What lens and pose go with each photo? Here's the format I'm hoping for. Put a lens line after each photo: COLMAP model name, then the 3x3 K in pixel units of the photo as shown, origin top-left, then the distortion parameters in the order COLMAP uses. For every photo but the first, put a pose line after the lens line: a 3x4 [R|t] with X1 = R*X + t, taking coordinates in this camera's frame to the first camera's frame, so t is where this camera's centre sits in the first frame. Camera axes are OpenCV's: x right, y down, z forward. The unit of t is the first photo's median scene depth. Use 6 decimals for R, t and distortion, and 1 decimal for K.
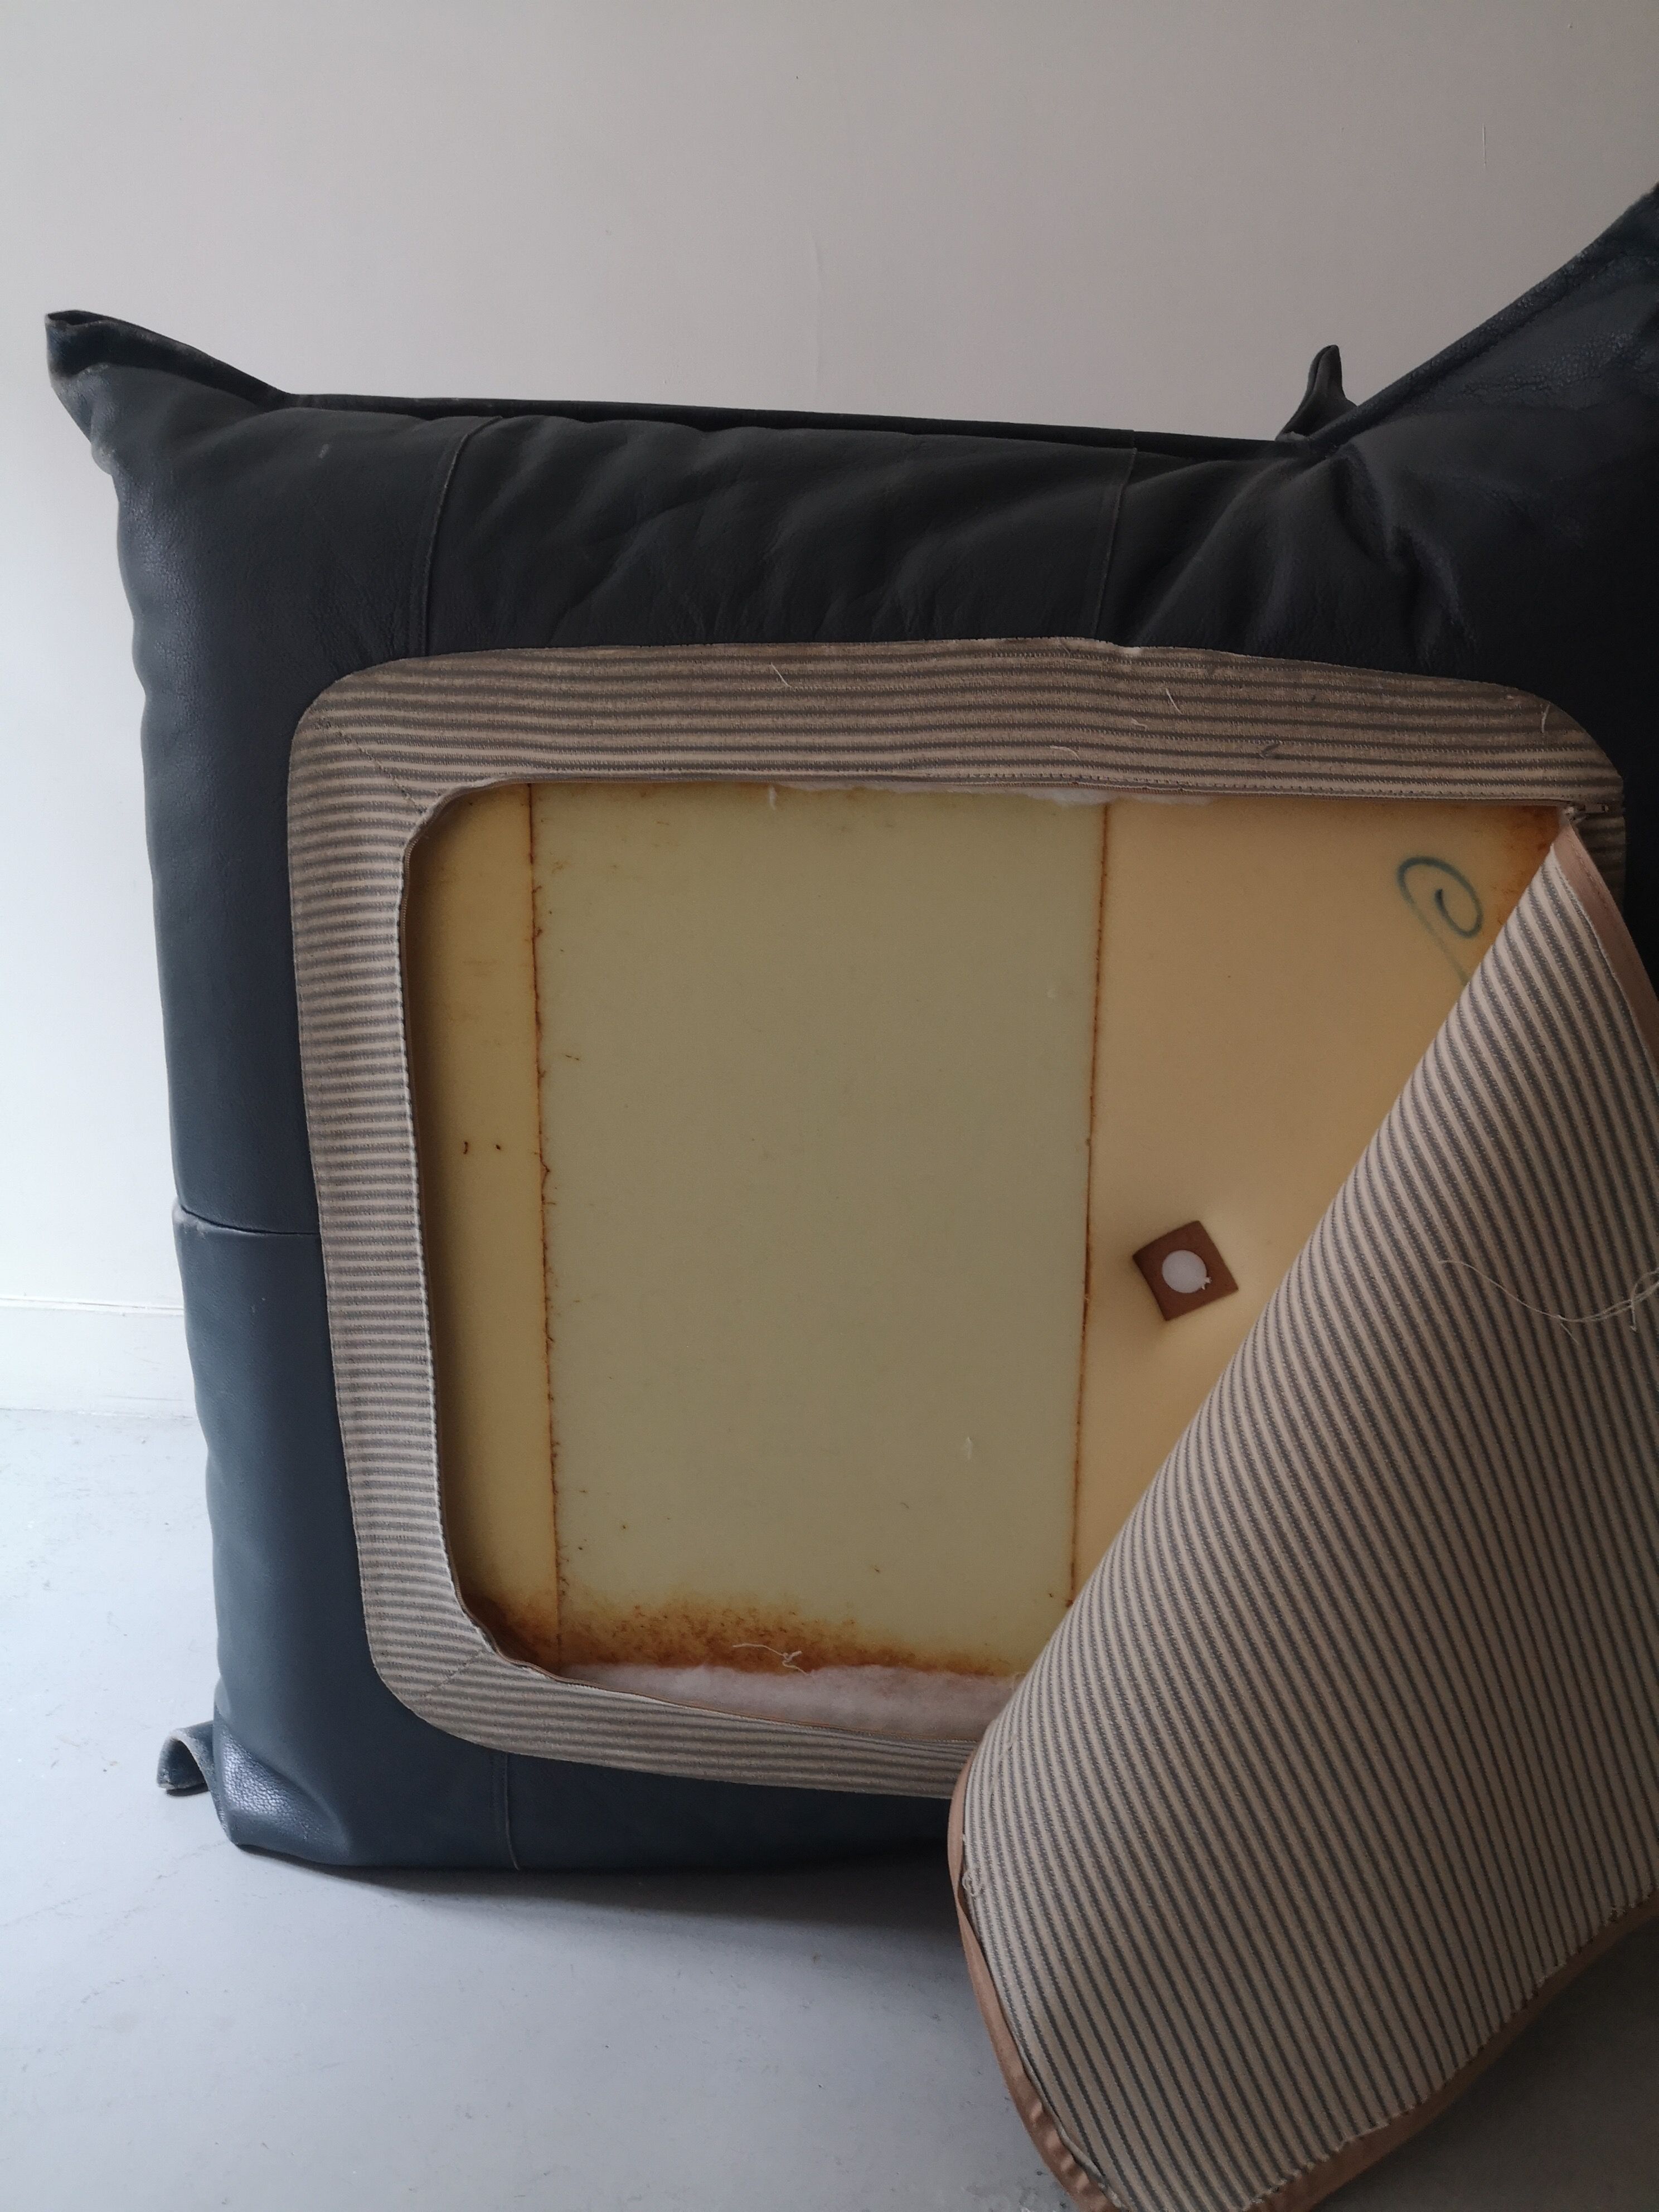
lens RADIAL K [[1700.6, 0, 829.5], [0, 1700.6, 1106.0], [0, 0, 1]] dist [-0.008755, 0.009203]
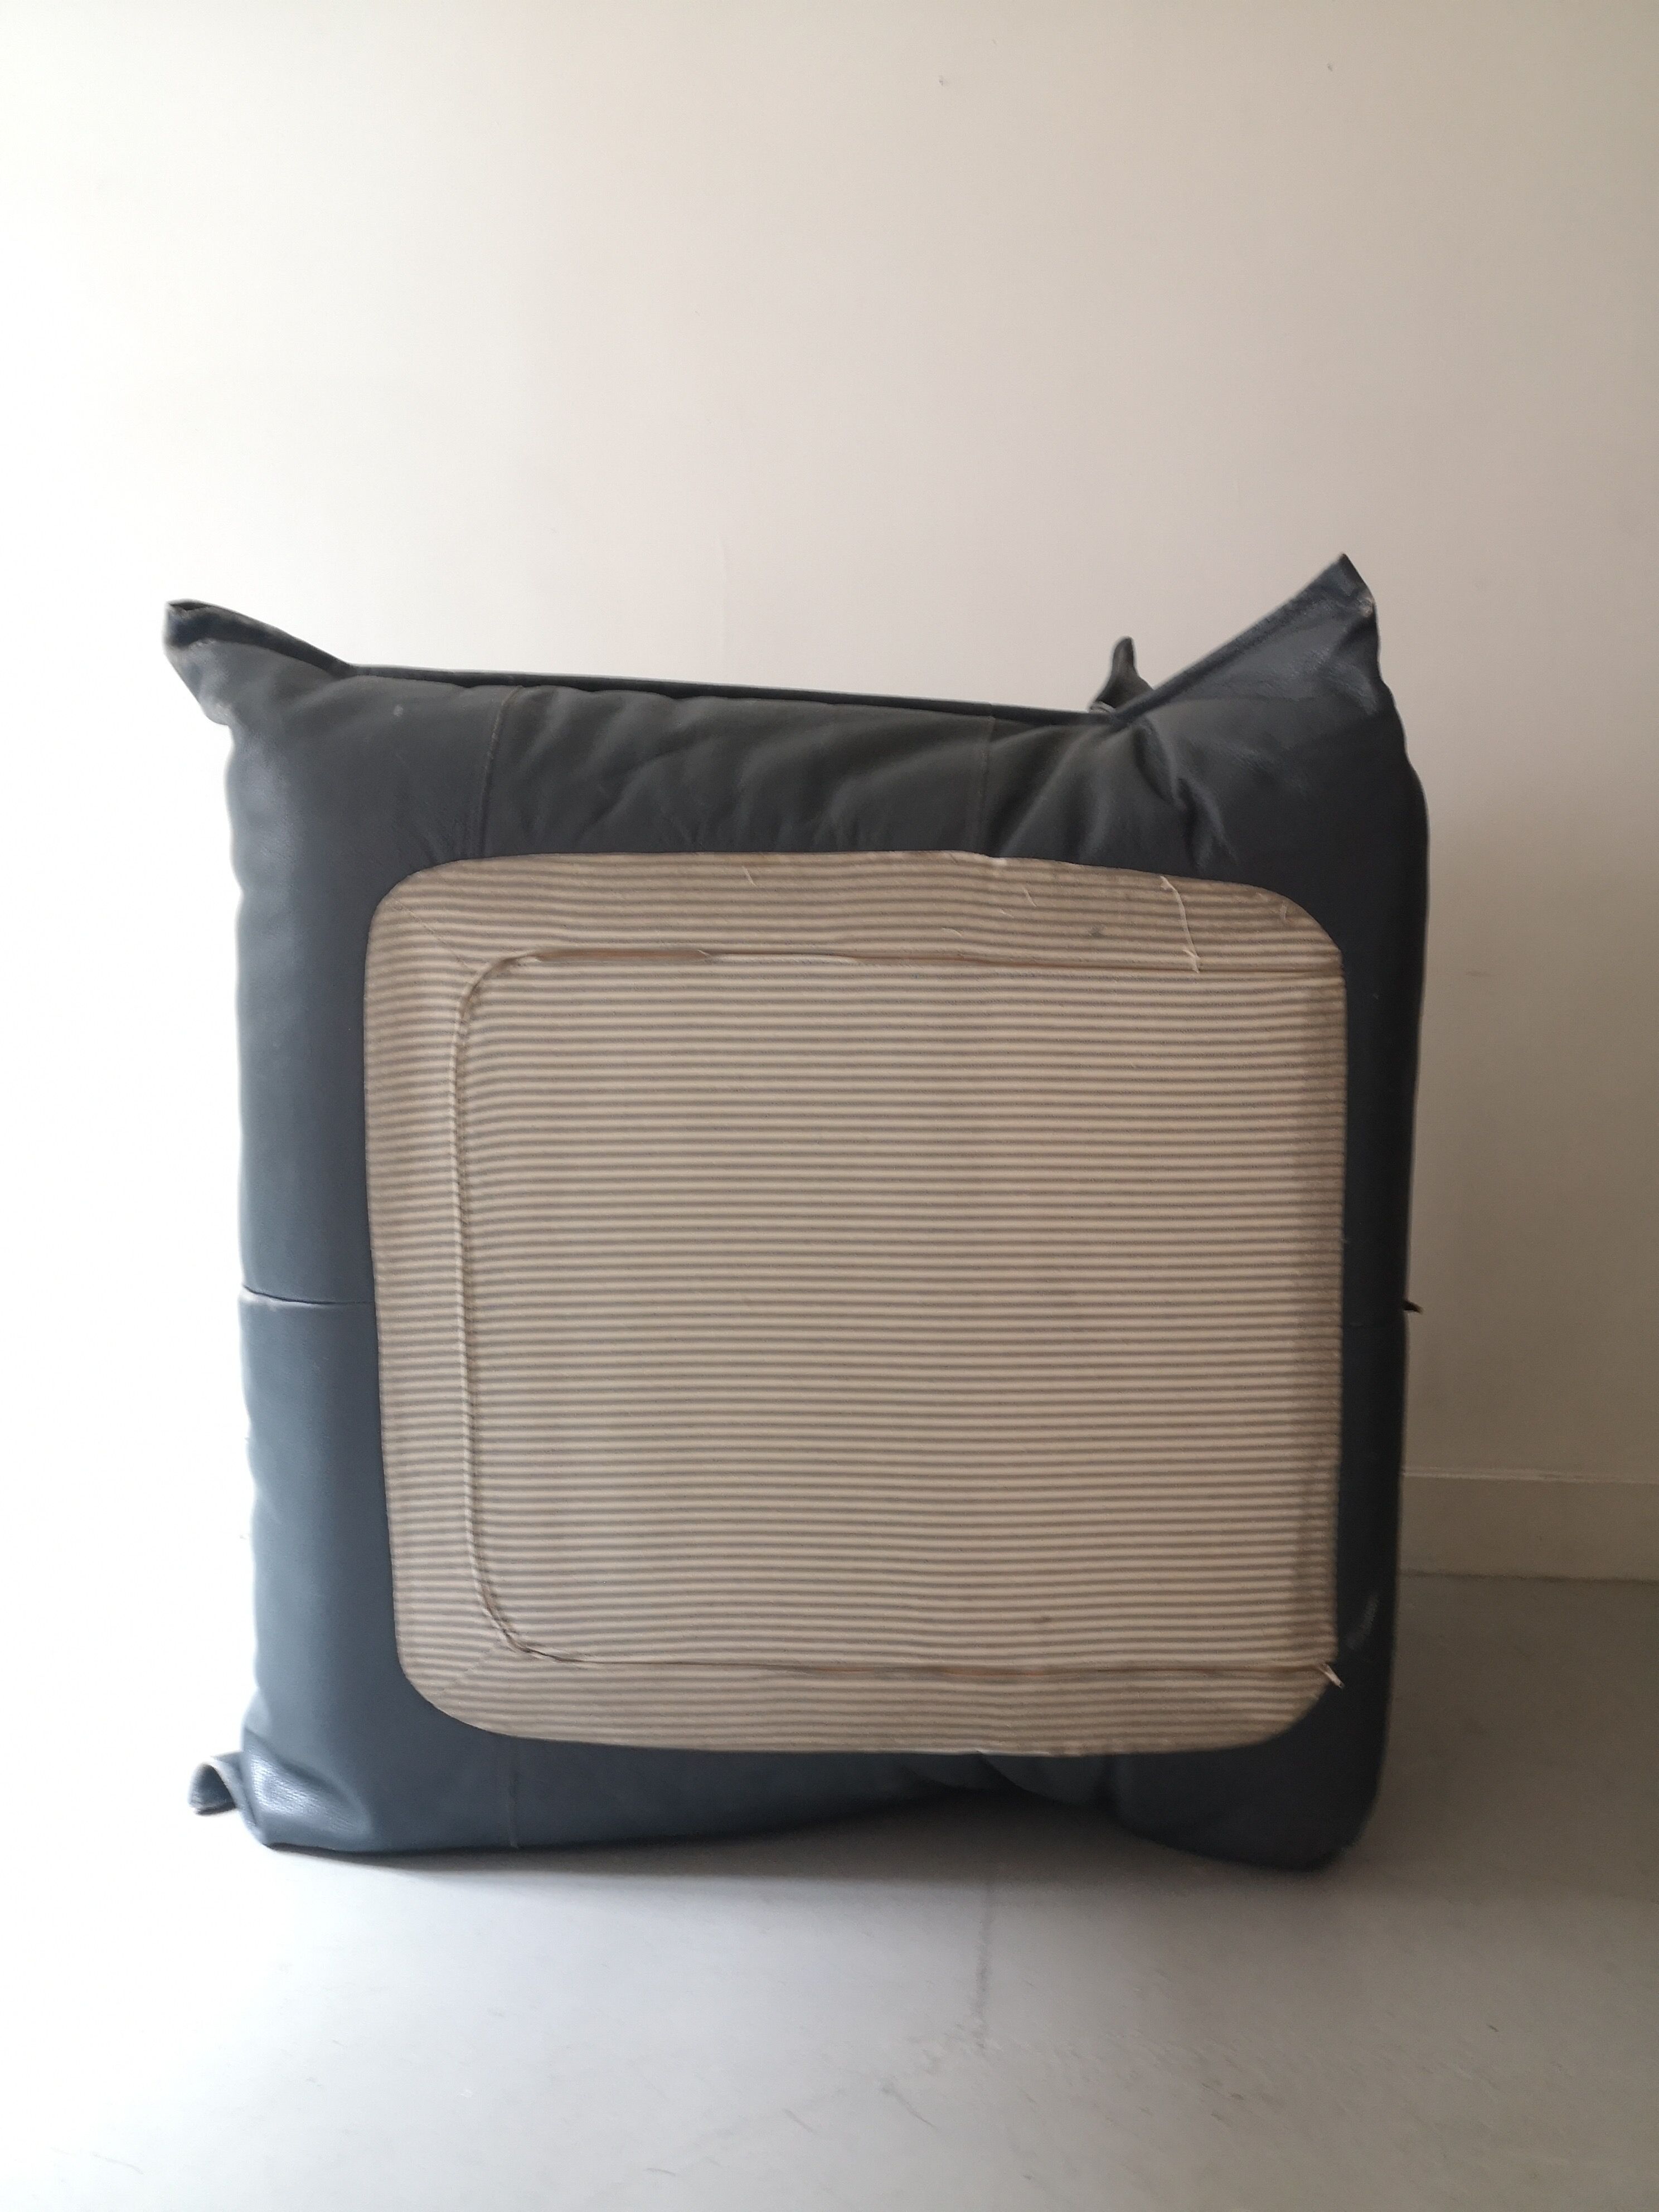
lens RADIAL K [[1700.6, 0, 829.5], [0, 1700.6, 1106.0], [0, 0, 1]] dist [-0.008755, 0.009203]
pose [[0.994641, -0.001488, 0.103381, -0.100678], [0.014819, 0.991624, -0.128304, 0.103673], [-0.102324, 0.129148, 0.986332, -0.324070]]
